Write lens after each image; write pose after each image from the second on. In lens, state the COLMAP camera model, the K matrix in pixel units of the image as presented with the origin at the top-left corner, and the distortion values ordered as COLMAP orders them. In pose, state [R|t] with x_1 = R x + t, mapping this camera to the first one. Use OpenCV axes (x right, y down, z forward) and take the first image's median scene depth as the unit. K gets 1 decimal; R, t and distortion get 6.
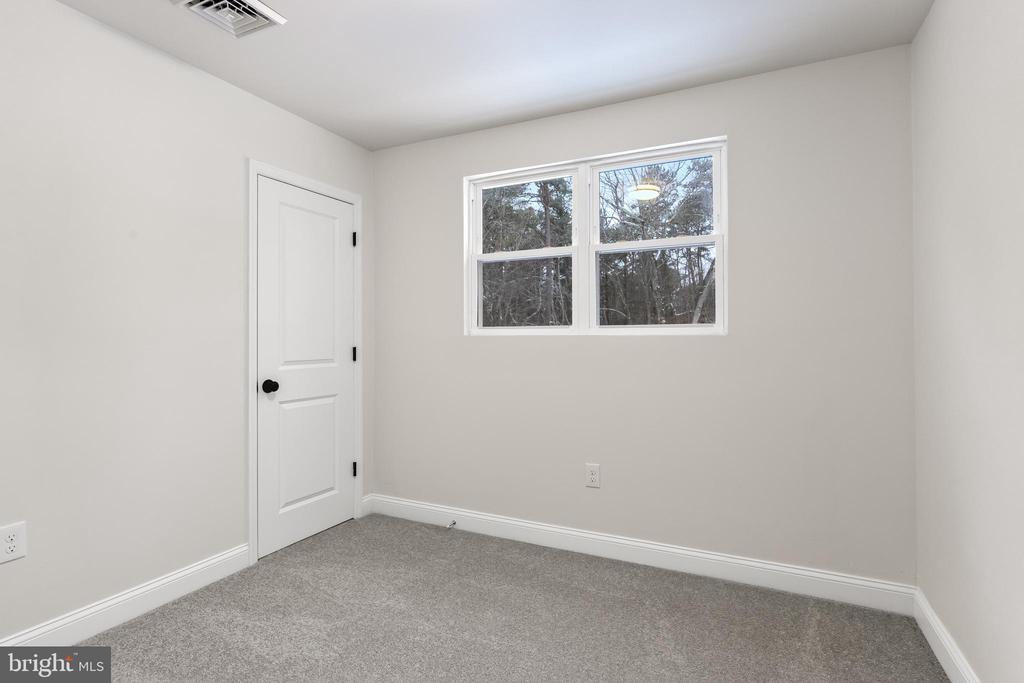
lens RADIAL K [[483.2, 0, 520.4], [0, 483.2, 346.2], [0, 0, 1]] dist [-0.019282, 0.001215]
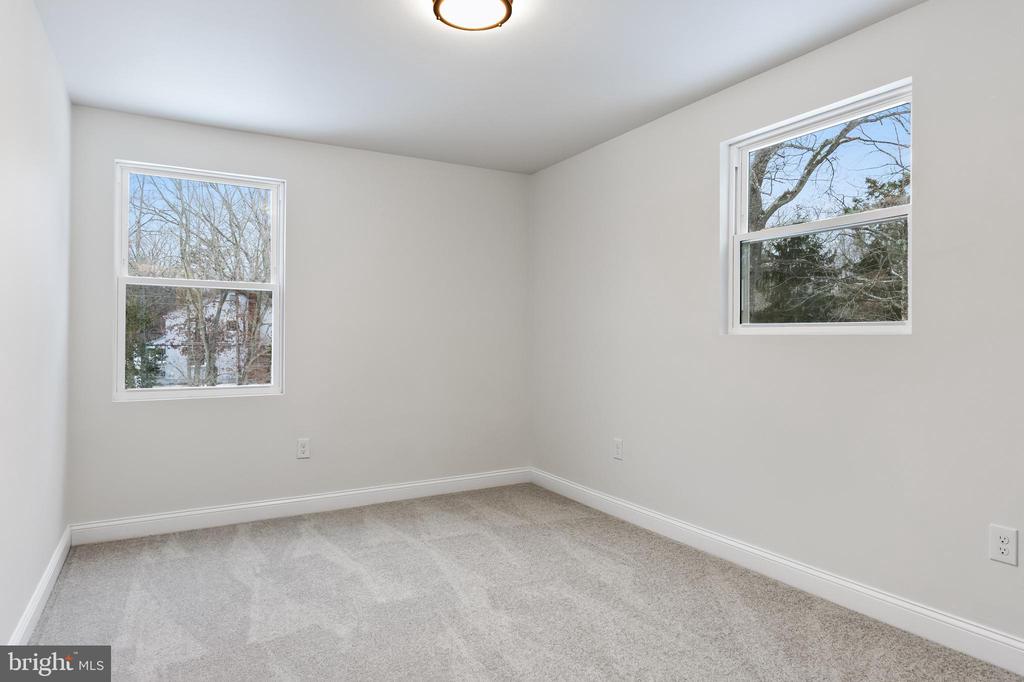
lens RADIAL K [[614.1, 0, 509.9], [0, 614.1, 335.8], [0, 0, 1]] dist [-0.000838, -0.001839]
pose [[0.812389, -0.007728, -0.583065, 0.213837], [0.000802, 0.999926, -0.012136, 0.002310], [0.583116, 0.009392, 0.812335, -0.098512]]
